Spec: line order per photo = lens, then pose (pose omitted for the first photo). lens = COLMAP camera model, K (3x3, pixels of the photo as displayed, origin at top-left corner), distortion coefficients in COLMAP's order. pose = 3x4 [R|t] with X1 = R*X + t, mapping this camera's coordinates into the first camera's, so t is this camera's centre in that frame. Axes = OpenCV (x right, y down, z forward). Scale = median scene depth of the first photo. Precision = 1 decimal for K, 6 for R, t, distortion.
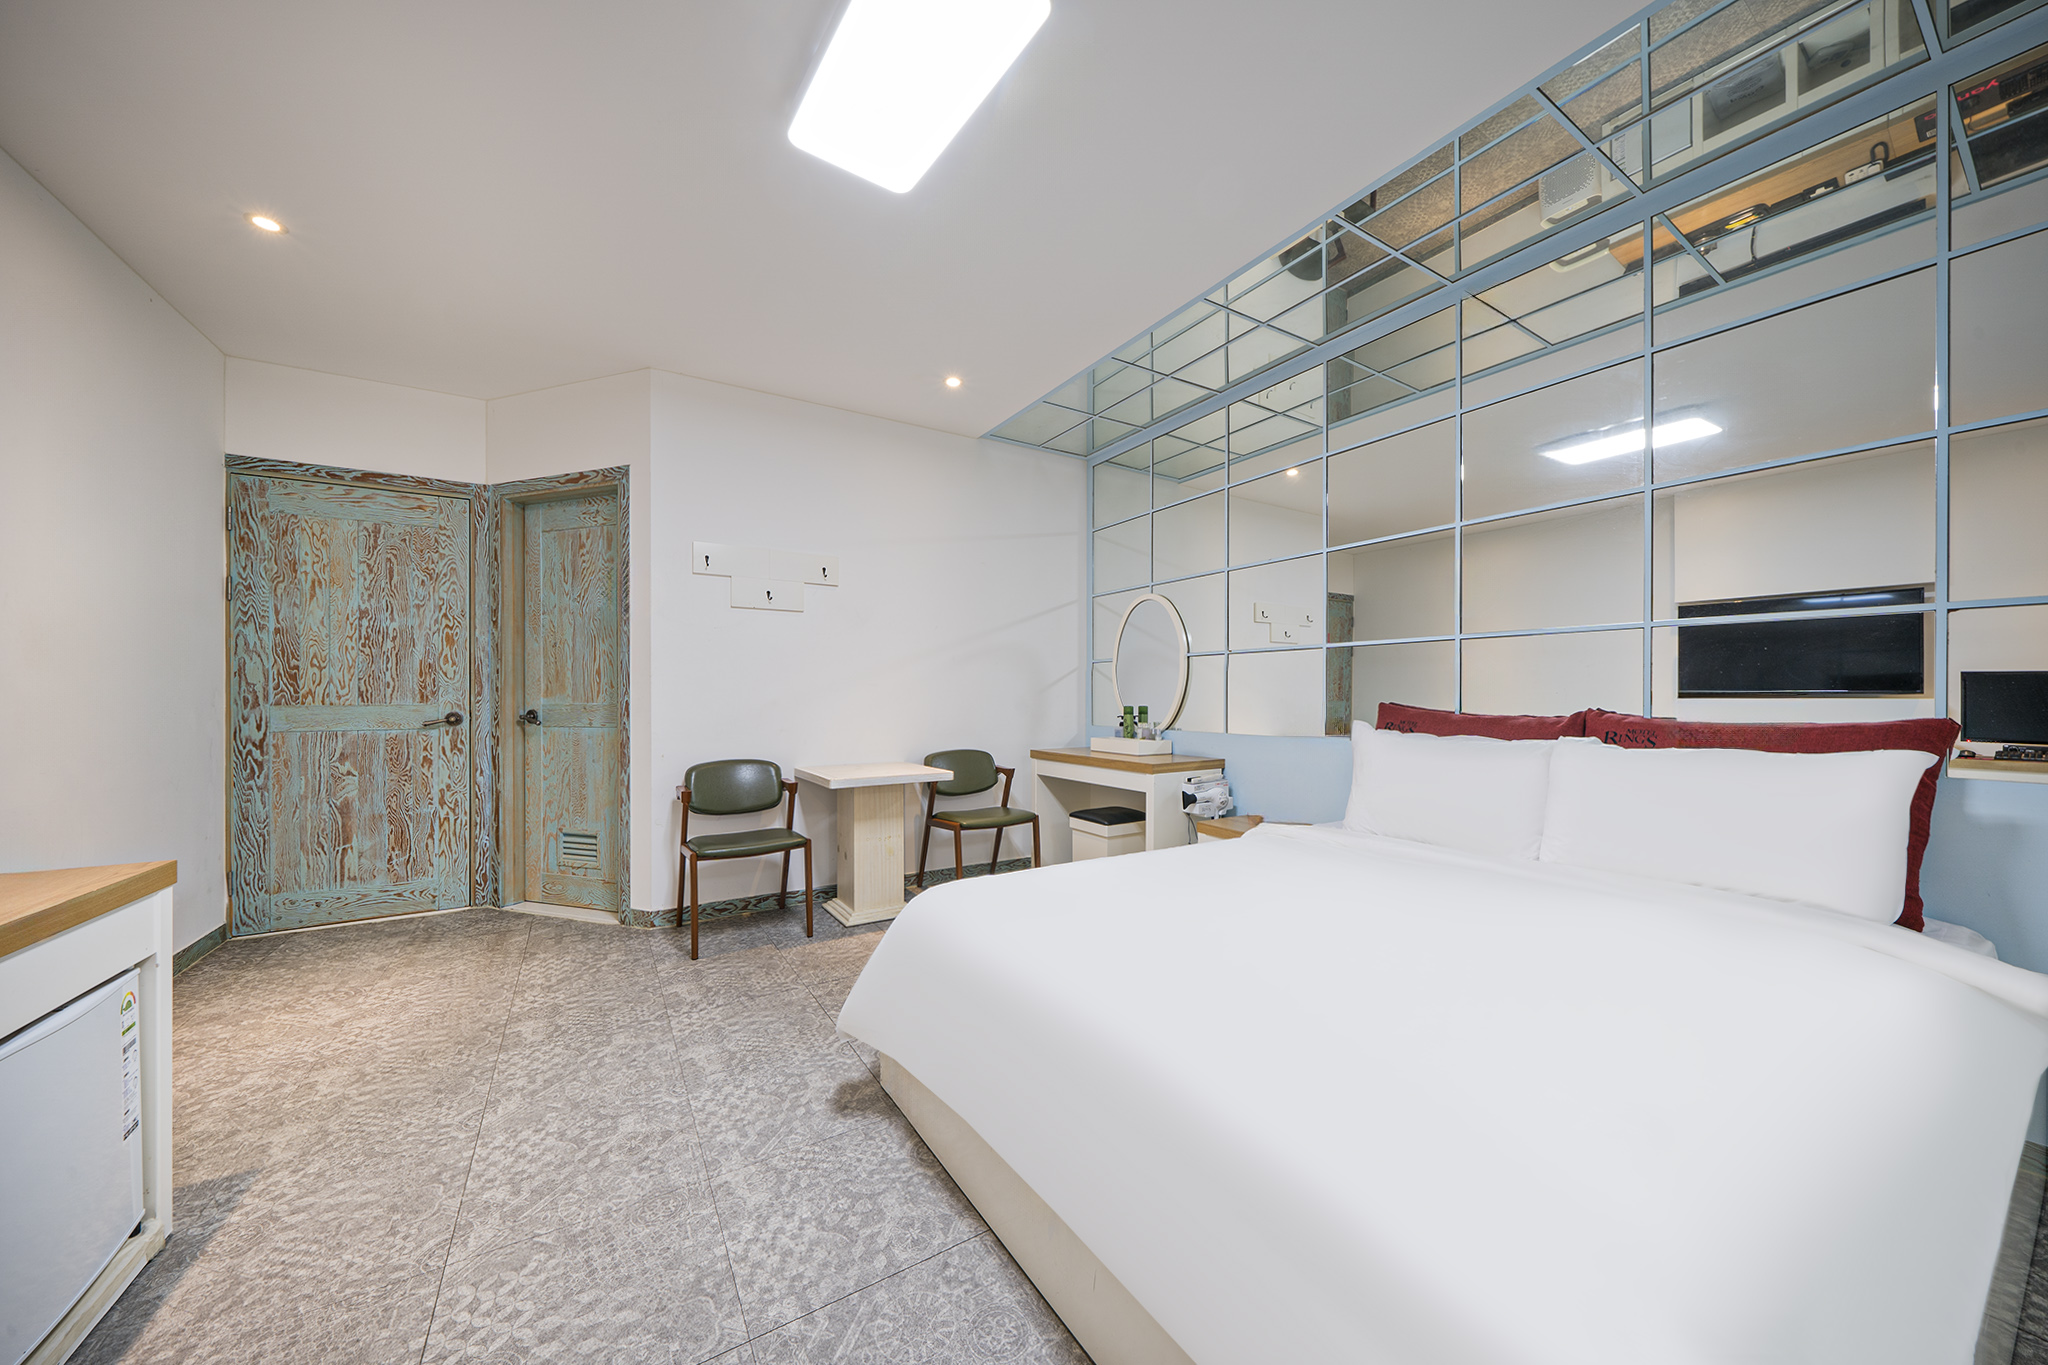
lens RADIAL K [[696.7, 0, 1017.3], [0, 696.7, 686.9], [0, 0, 1]] dist [-0.005850, -0.000394]
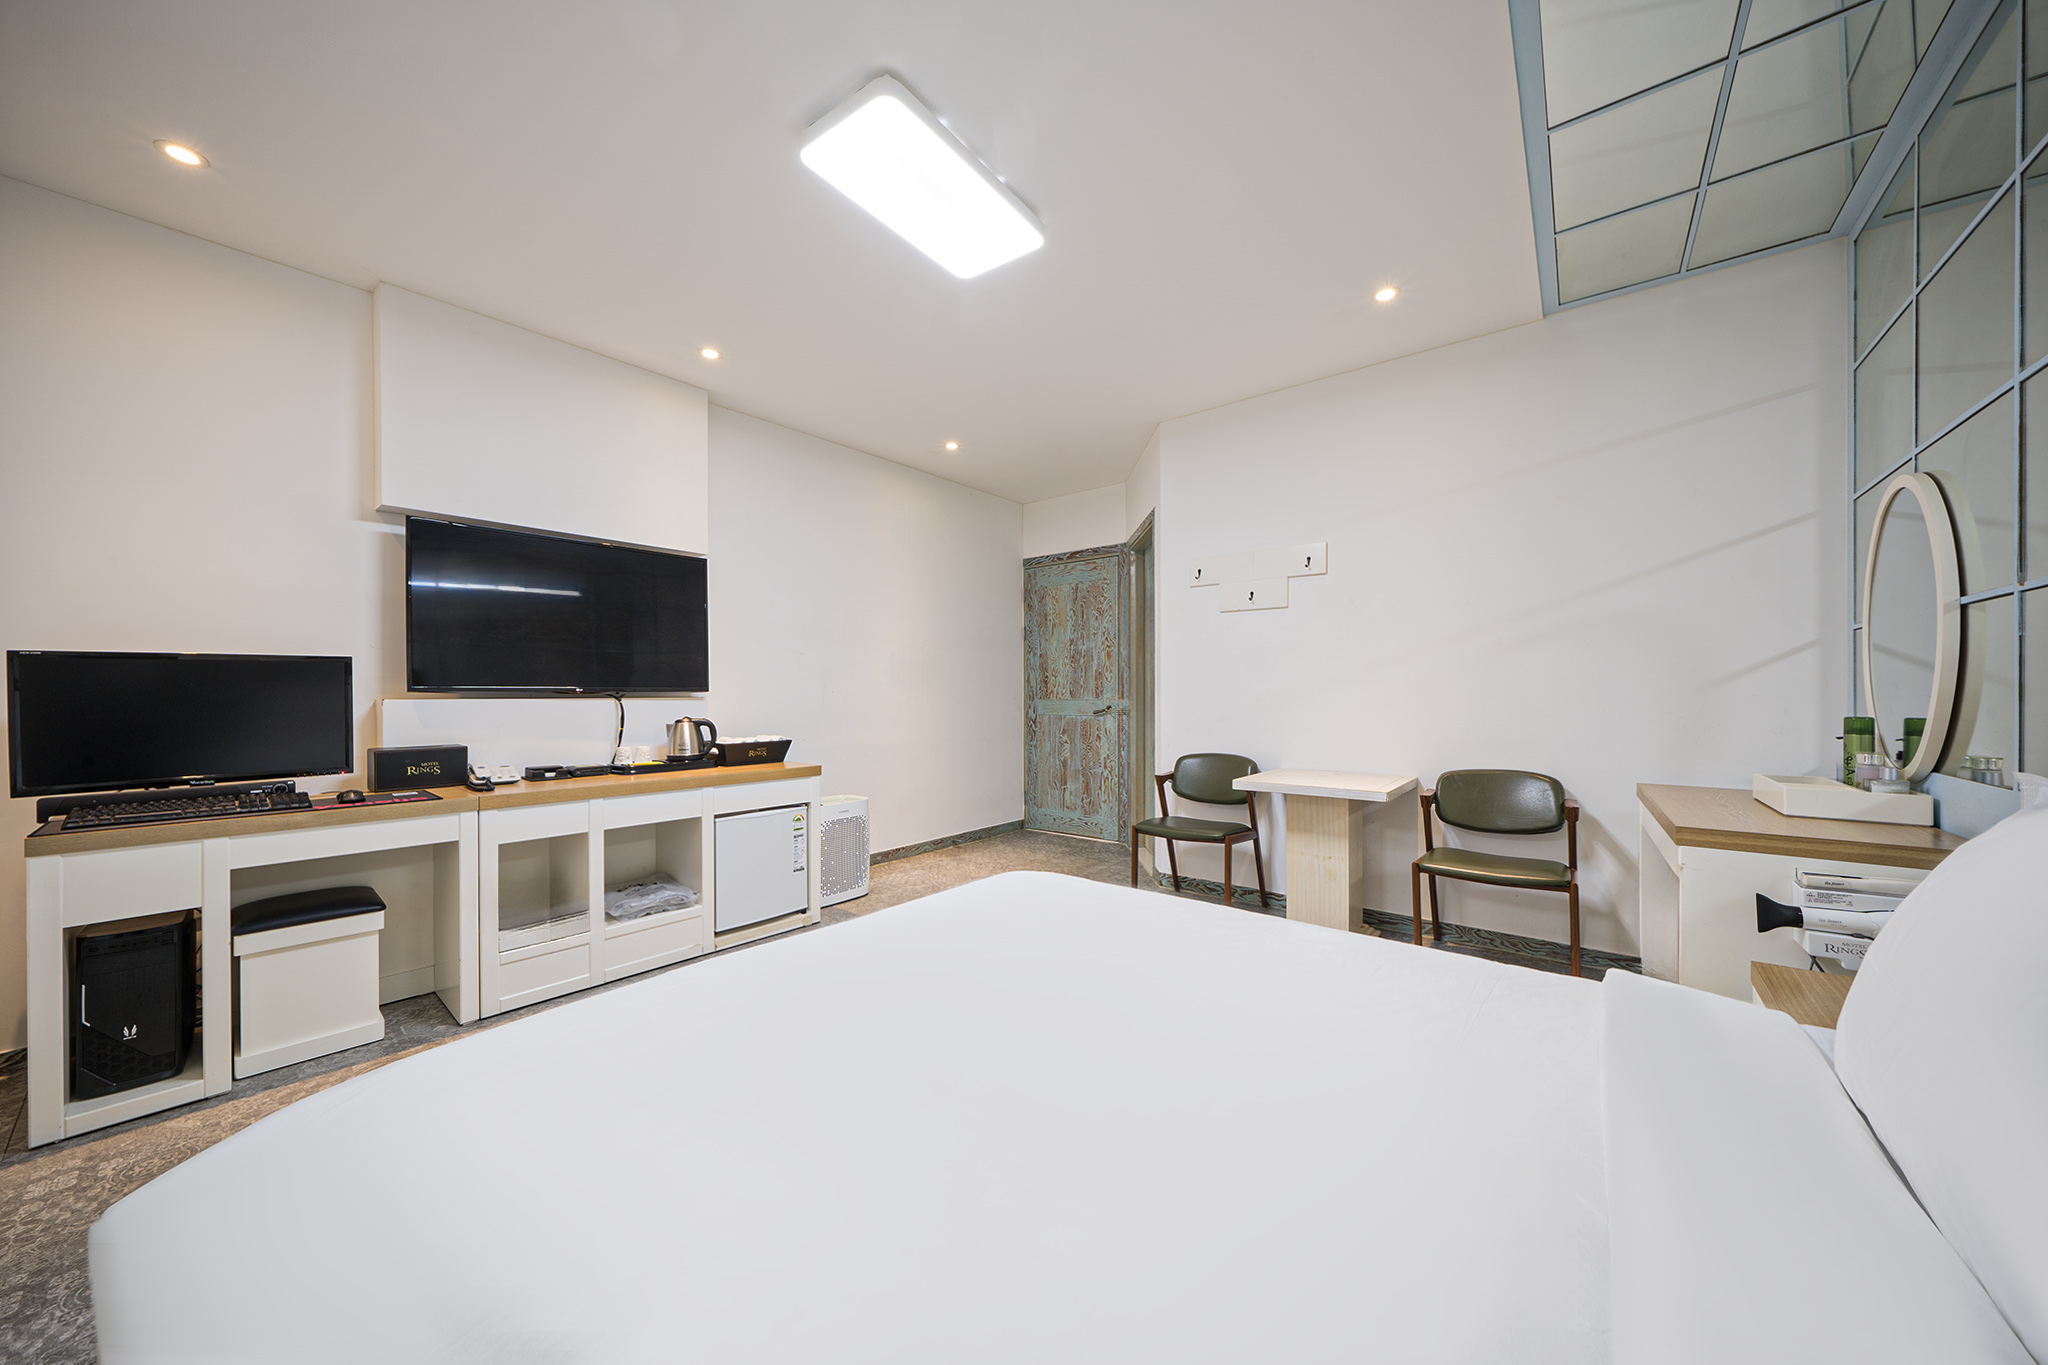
lens RADIAL K [[696.7, 0, 1019.7], [0, 696.7, 686.9], [0, 0, 1]] dist [-0.005850, -0.000394]
pose [[0.331977, -0.006890, -0.943262, 0.522080], [0.012037, 0.999923, -0.003068, 0.000969], [0.943211, -0.010335, 0.332035, 0.358247]]
